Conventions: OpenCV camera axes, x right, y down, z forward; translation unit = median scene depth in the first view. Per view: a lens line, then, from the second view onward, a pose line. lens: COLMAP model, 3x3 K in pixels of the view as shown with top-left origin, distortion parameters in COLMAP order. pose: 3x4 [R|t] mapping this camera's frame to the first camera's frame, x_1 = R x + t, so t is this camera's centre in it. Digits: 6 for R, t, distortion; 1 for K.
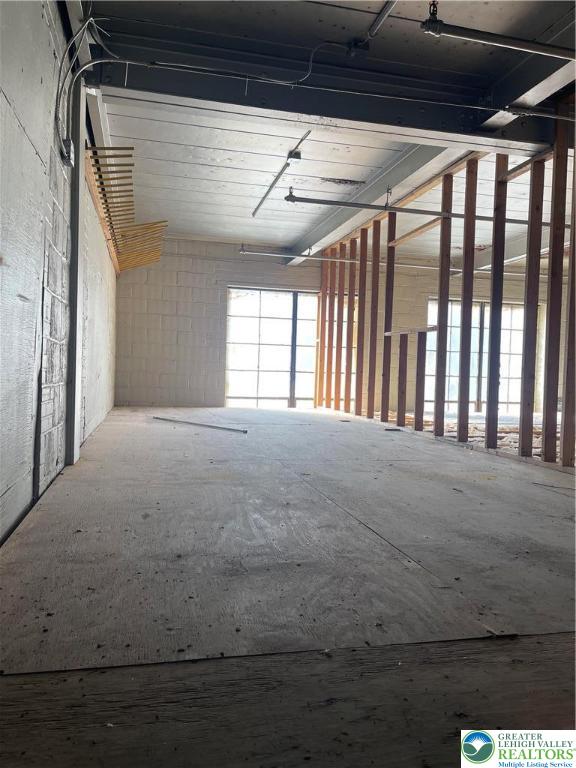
lens RADIAL K [[572.2, 0, 286.7], [0, 572.2, 382.5], [0, 0, 1]] dist [0.085402, -0.091347]
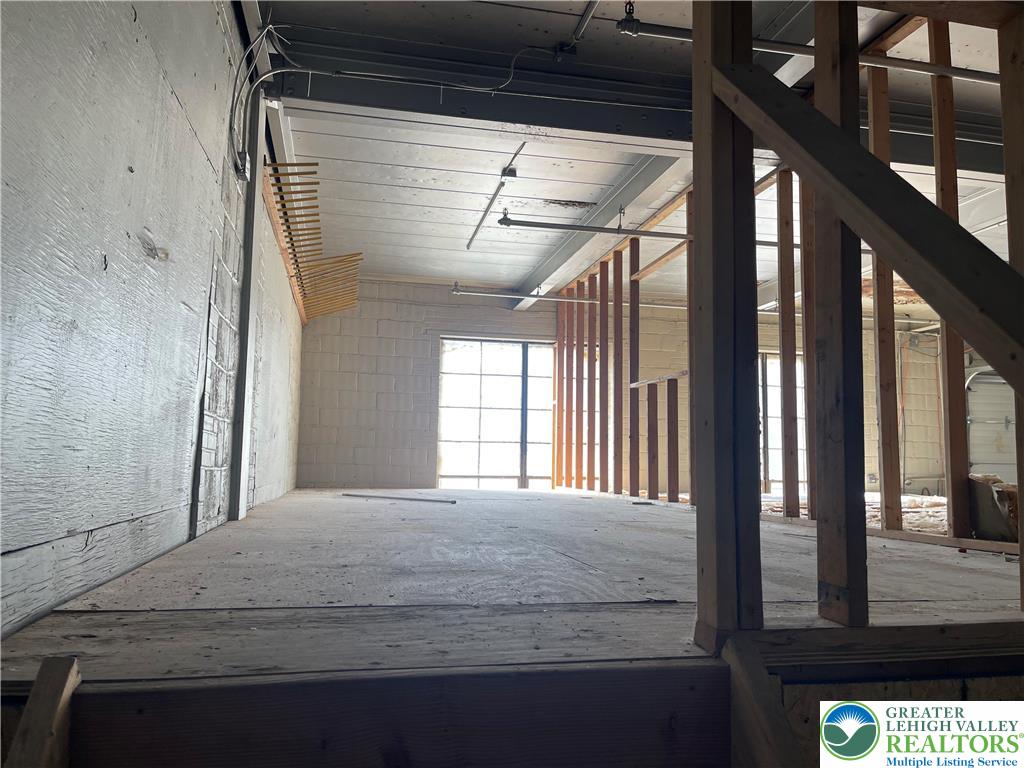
lens RADIAL K [[763.0, 0, 517.5], [0, 763.0, 385.0], [0, 0, 1]] dist [0.085402, -0.091347]
pose [[0.999692, -0.016163, -0.018840, 0.037605], [0.013663, 0.991934, -0.126020, 0.055370], [0.020725, 0.125723, 0.991849, -0.078887]]
